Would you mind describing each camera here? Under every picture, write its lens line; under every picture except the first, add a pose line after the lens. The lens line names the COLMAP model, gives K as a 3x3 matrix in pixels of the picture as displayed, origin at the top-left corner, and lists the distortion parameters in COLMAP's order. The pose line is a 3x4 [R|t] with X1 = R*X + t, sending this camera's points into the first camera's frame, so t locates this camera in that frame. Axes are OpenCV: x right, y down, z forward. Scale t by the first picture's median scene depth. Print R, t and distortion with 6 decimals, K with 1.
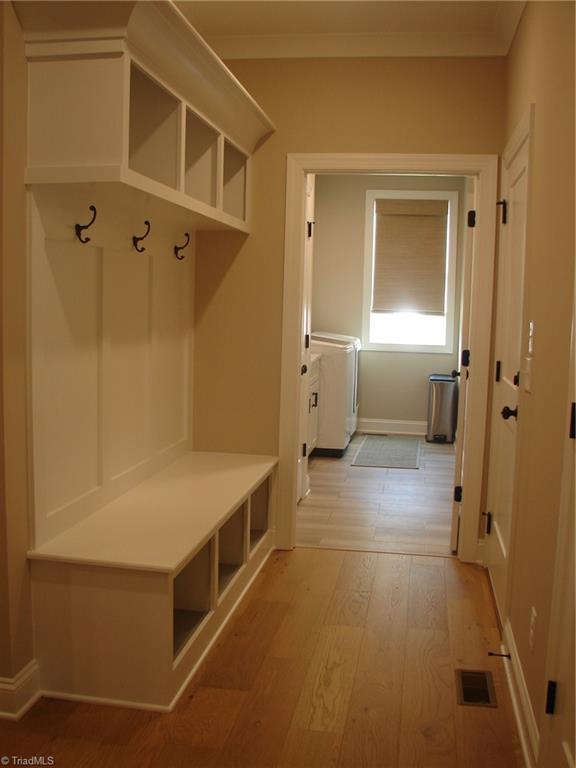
lens RADIAL K [[831.6, 0, 293.4], [0, 831.6, 387.1], [0, 0, 1]] dist [-0.143157, 0.000000]
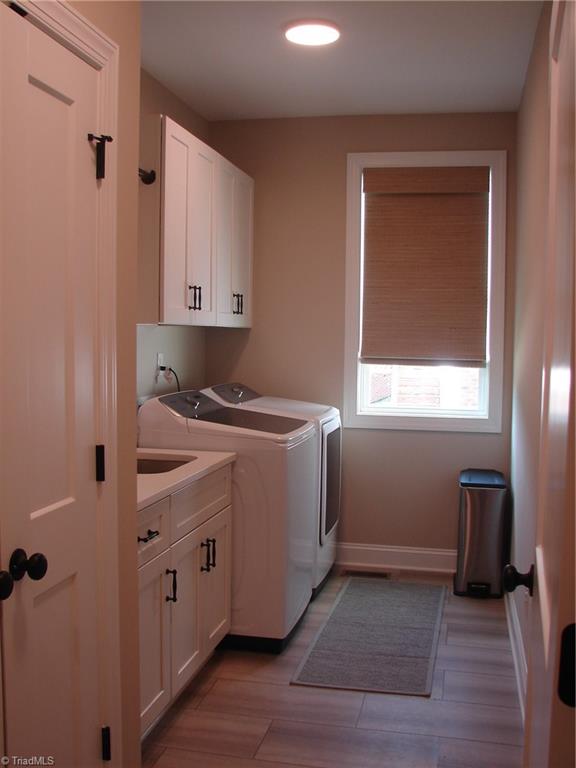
lens RADIAL K [[831.6, 0, 280.3], [0, 831.6, 383.0], [0, 0, 1]] dist [-0.143157, 0.000000]
pose [[0.997638, -0.005734, -0.068450, 0.080855], [0.002466, 0.998857, -0.047741, -0.049296], [0.068645, 0.047459, 0.996512, 0.427905]]
